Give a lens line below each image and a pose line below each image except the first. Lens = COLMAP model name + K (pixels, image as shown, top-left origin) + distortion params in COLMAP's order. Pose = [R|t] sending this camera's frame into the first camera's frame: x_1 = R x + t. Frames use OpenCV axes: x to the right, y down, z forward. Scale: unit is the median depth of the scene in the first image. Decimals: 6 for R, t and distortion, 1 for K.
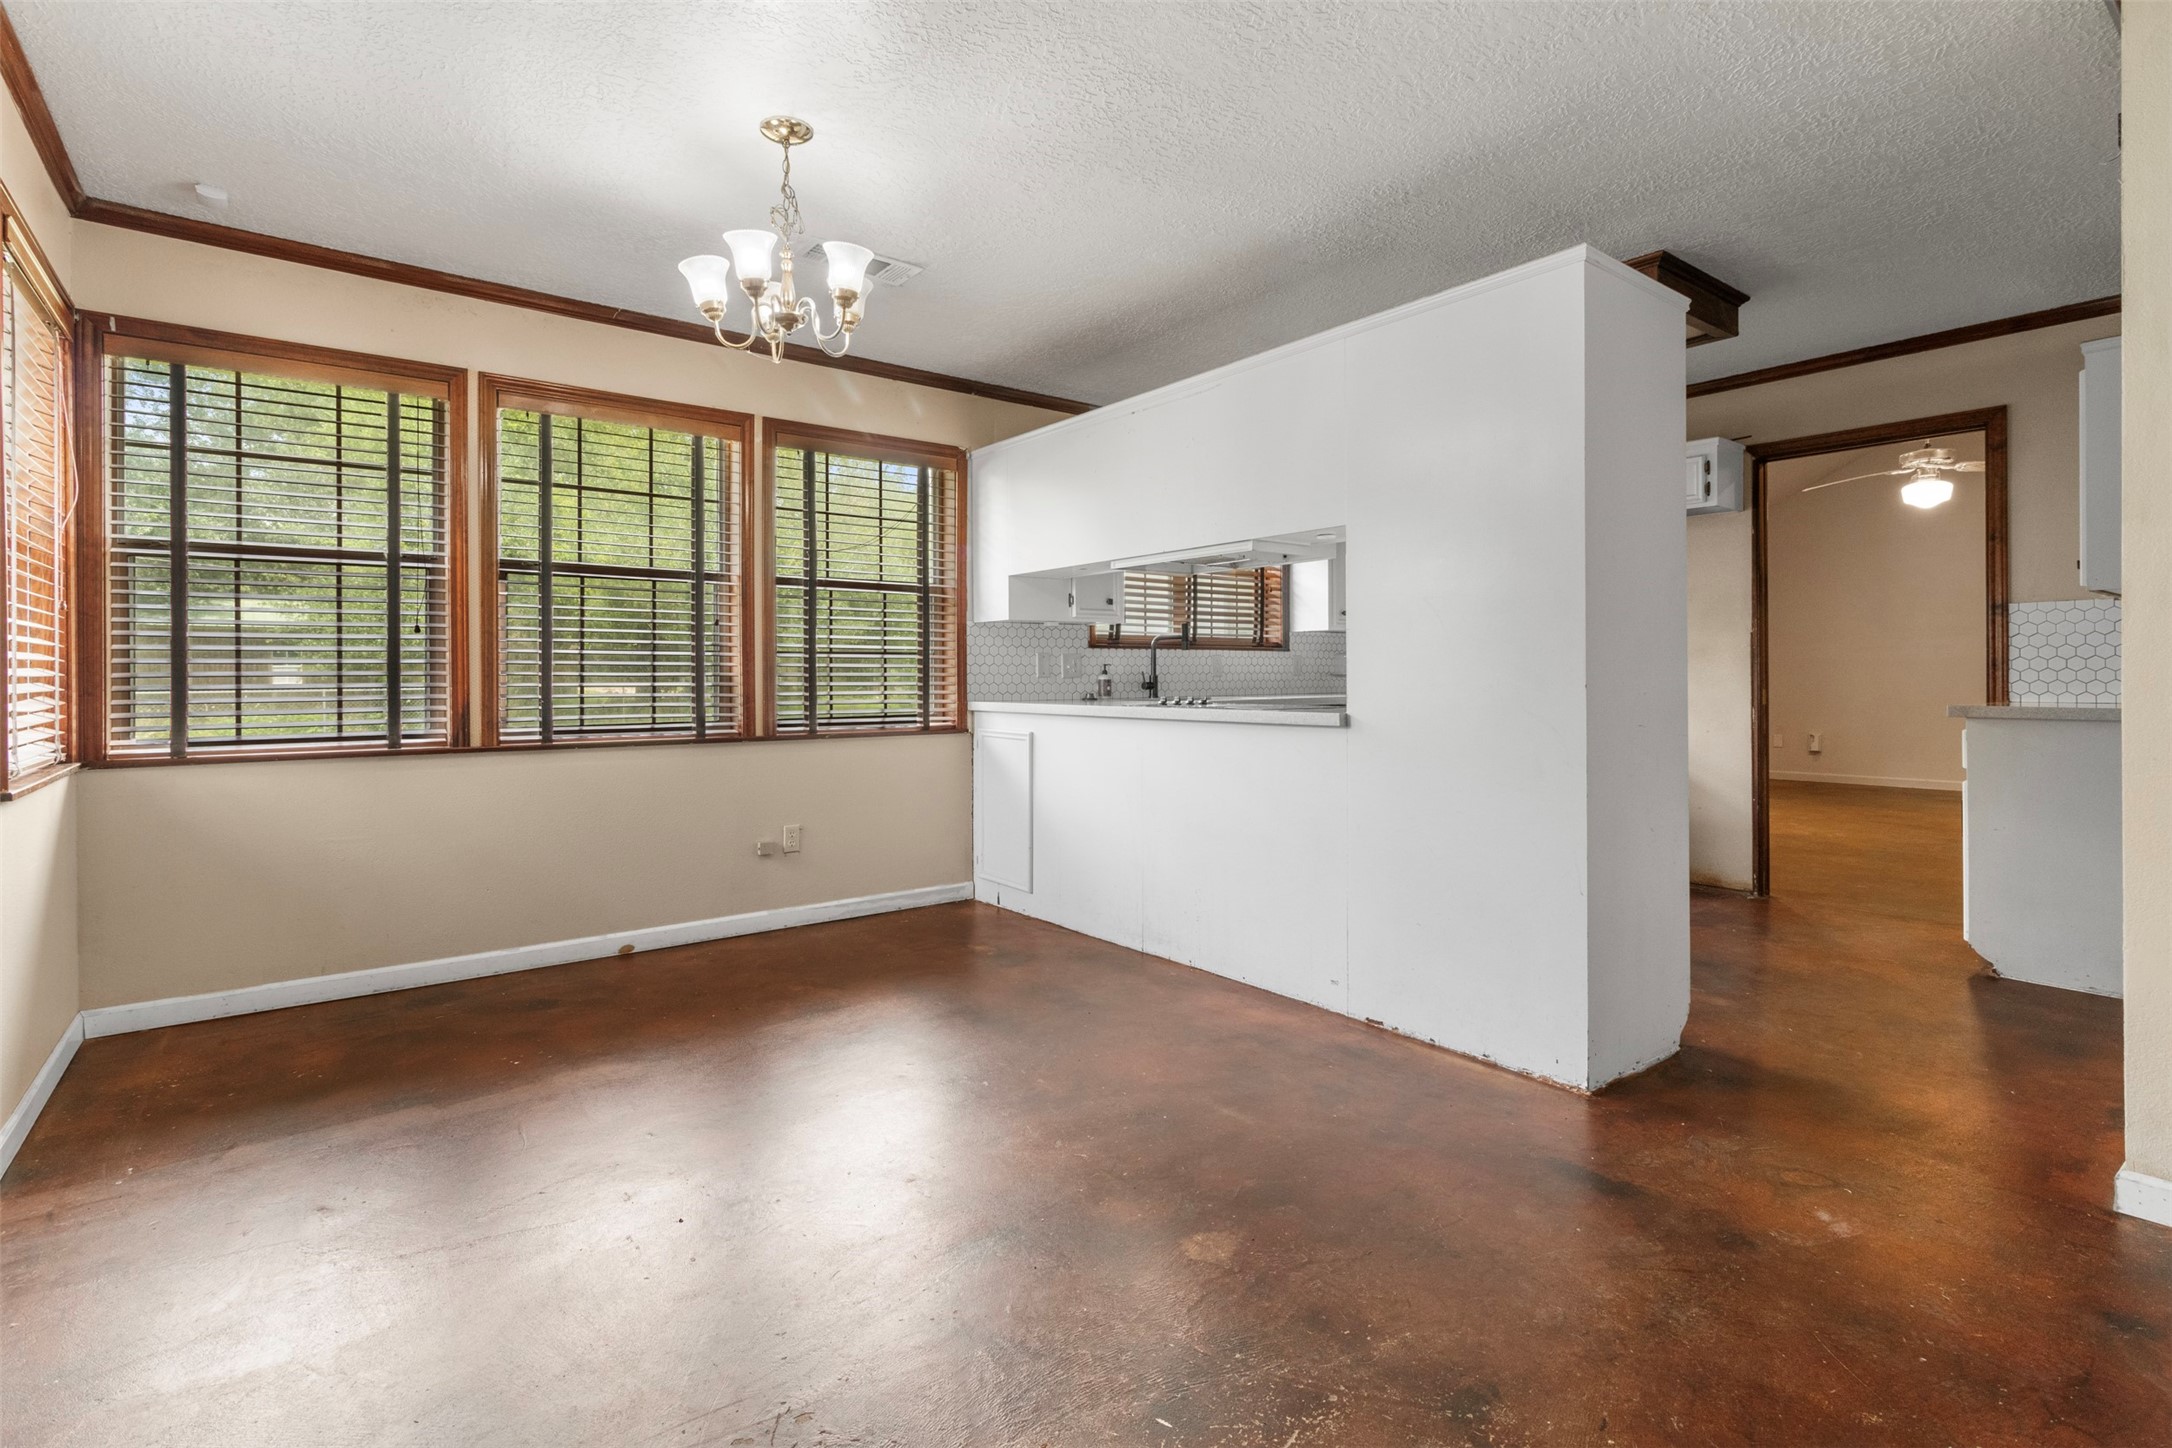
lens RADIAL K [[1024.3, 0, 1083.7], [0, 1024.3, 663.3], [0, 0, 1]] dist [0.001640, 0.001160]
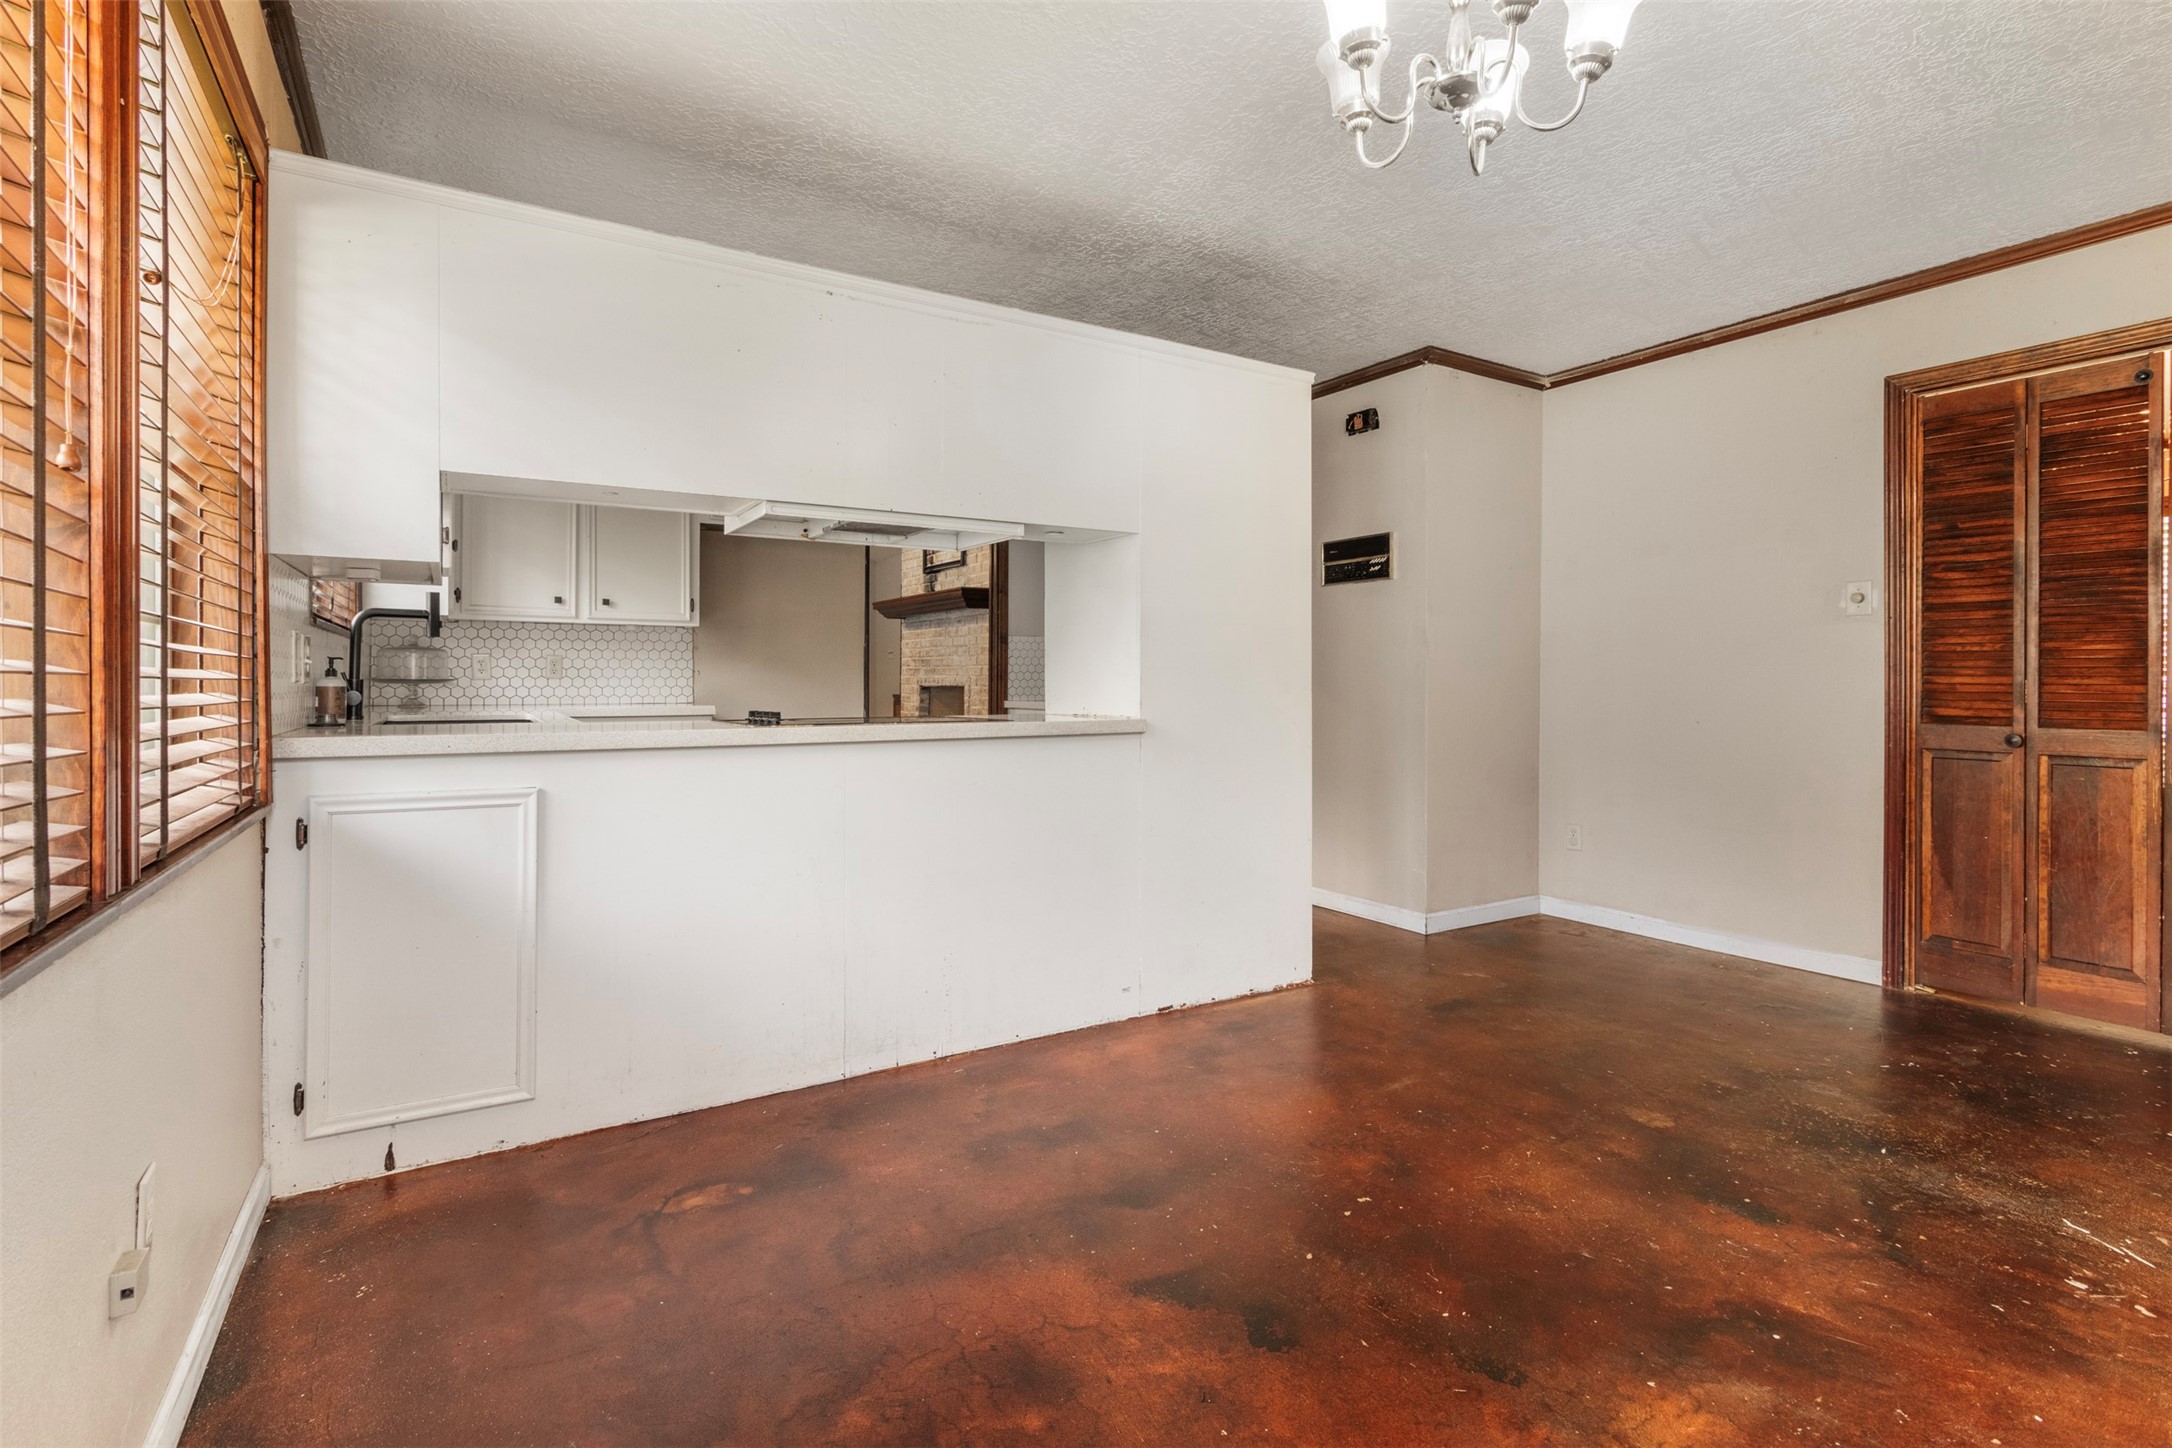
lens RADIAL K [[1017.2, 0, 1069.5], [0, 1017.2, 662.8], [0, 0, 1]] dist [-0.002096, 0.000334]
pose [[0.120437, 0.023294, 0.992448, -0.465753], [-0.011873, 0.999687, -0.022023, 0.010754], [-0.992650, -0.009131, 0.120676, 0.585108]]
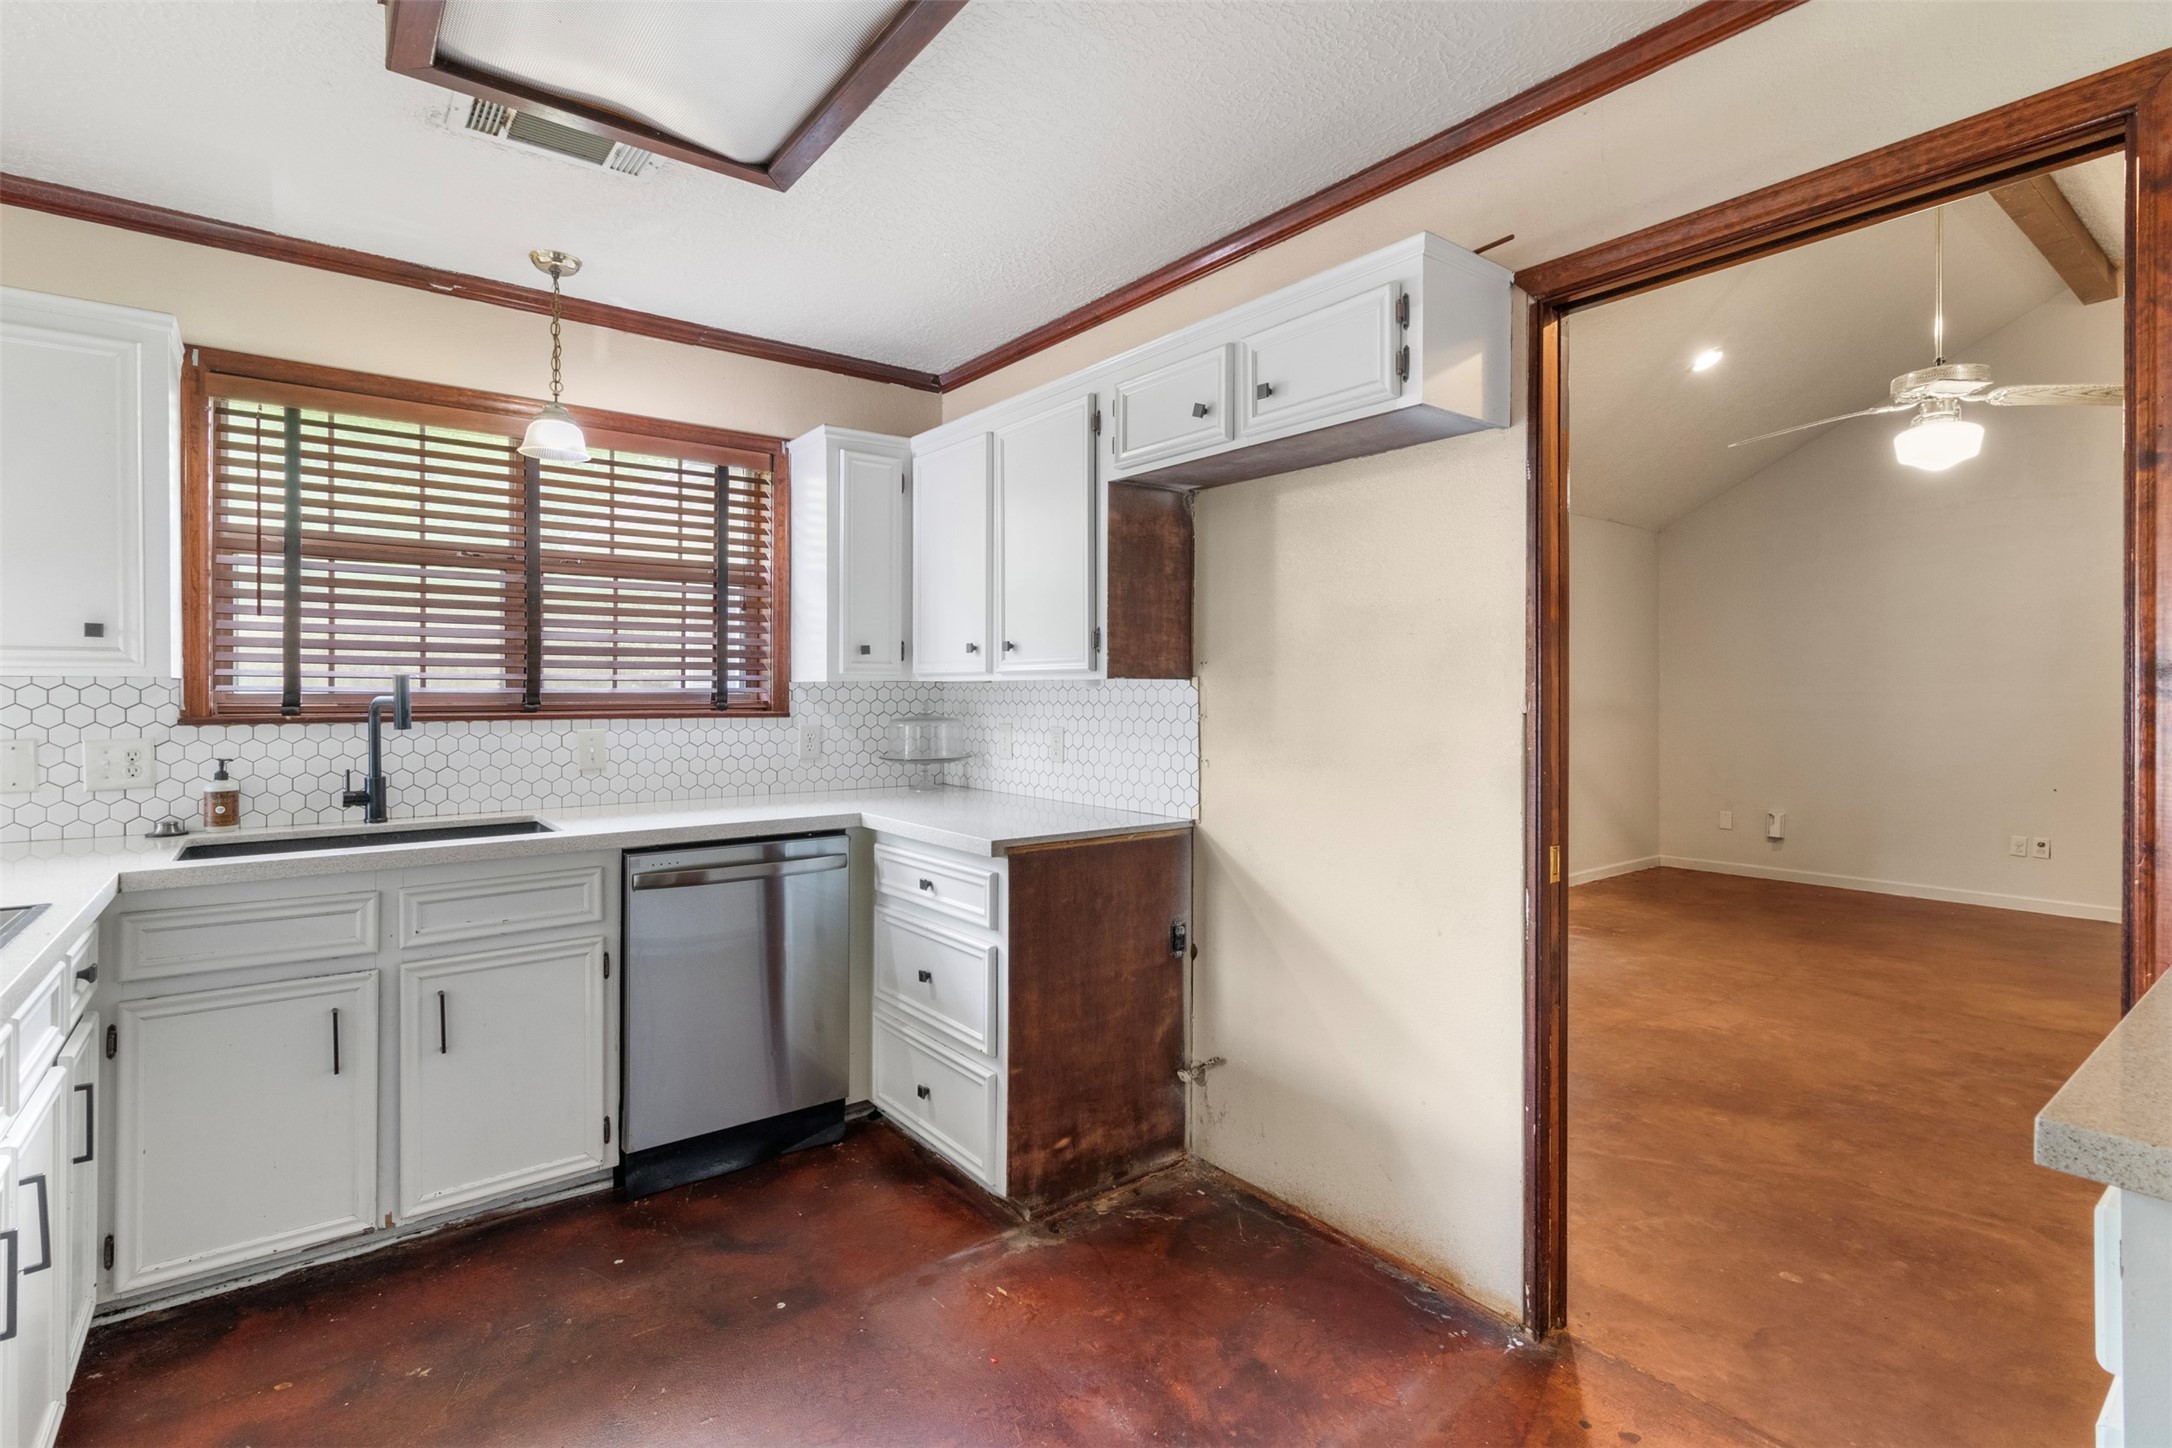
lens RADIAL K [[1017.4, 0, 1077.8], [0, 1017.4, 687.4], [0, 0, 1]] dist [-0.001636, 0.001732]
pose [[0.999933, 0.007634, -0.008679, 0.443318], [-0.007597, 0.999962, 0.004320, -0.039247], [0.008711, -0.004253, 0.999953, 0.545075]]
